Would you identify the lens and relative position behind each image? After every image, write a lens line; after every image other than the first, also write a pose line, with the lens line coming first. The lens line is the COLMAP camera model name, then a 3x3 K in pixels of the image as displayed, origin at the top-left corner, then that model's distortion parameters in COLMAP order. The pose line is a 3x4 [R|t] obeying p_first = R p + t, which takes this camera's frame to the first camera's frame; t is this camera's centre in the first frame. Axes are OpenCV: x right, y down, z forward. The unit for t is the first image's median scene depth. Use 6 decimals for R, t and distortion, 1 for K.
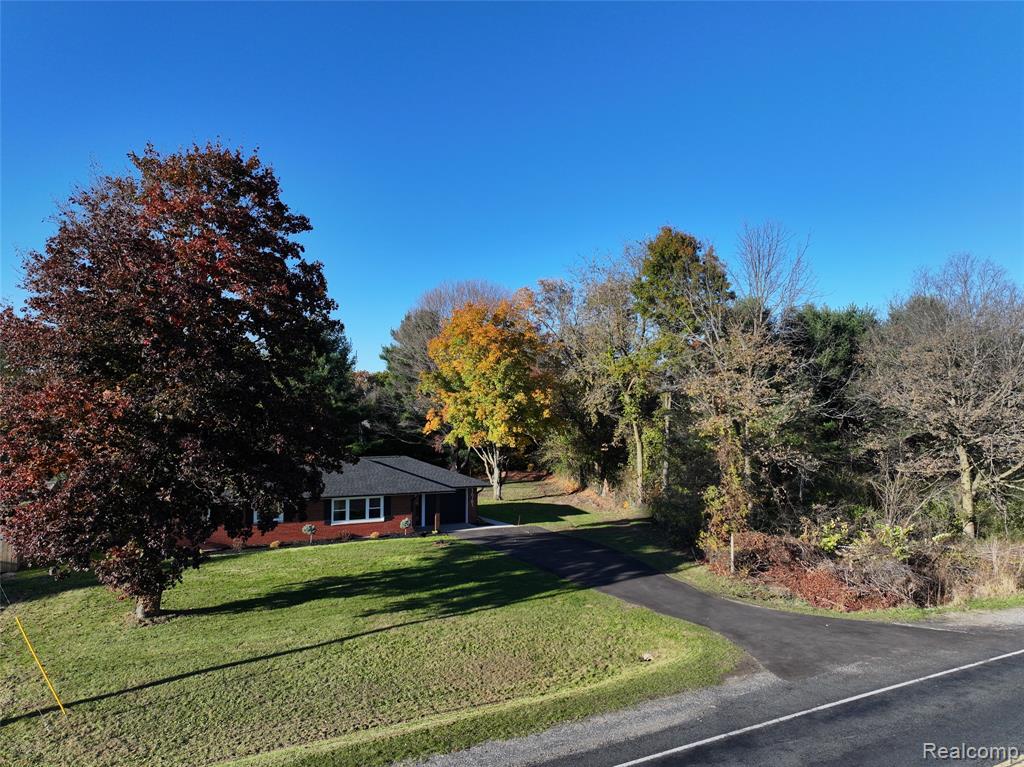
lens RADIAL K [[720.0, 0, 512.1], [0, 720.0, 383.1], [0, 0, 1]] dist [0.005885, 0.002318]
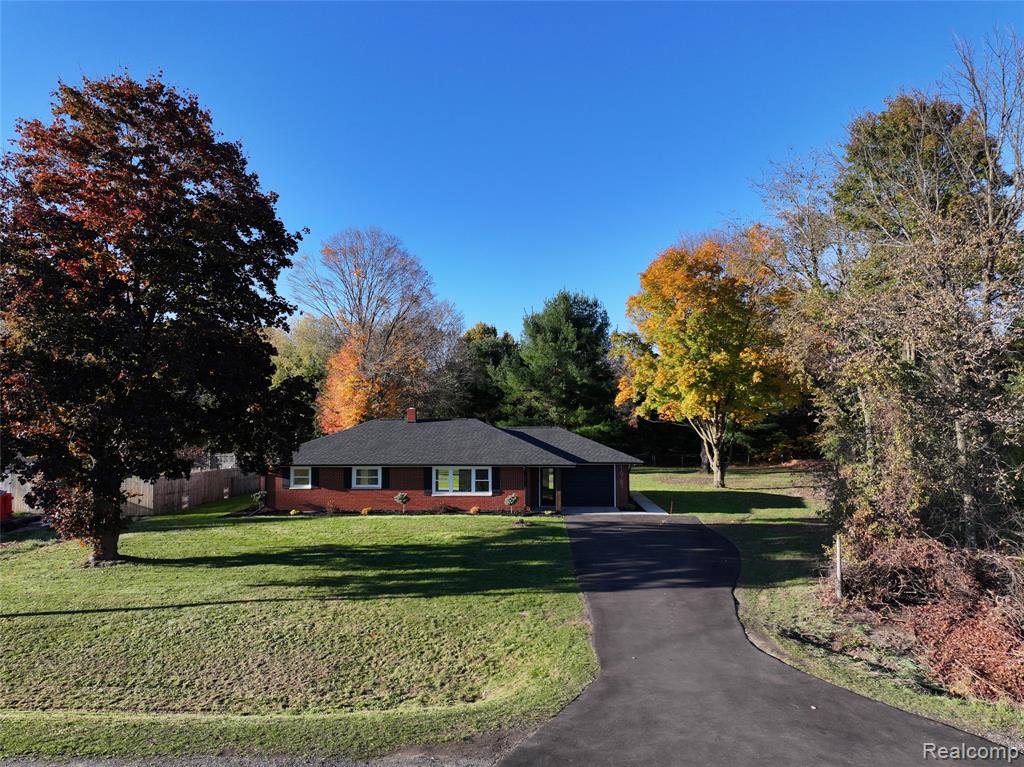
lens RADIAL K [[720.0, 0, 512.0], [0, 720.0, 384.0], [0, 0, 1]] dist [0.005885, 0.002318]
pose [[0.850097, -0.027645, -0.525900, 0.312655], [0.030892, 0.999519, -0.002606, 0.058043], [0.525719, -0.014030, 0.850543, 0.264749]]
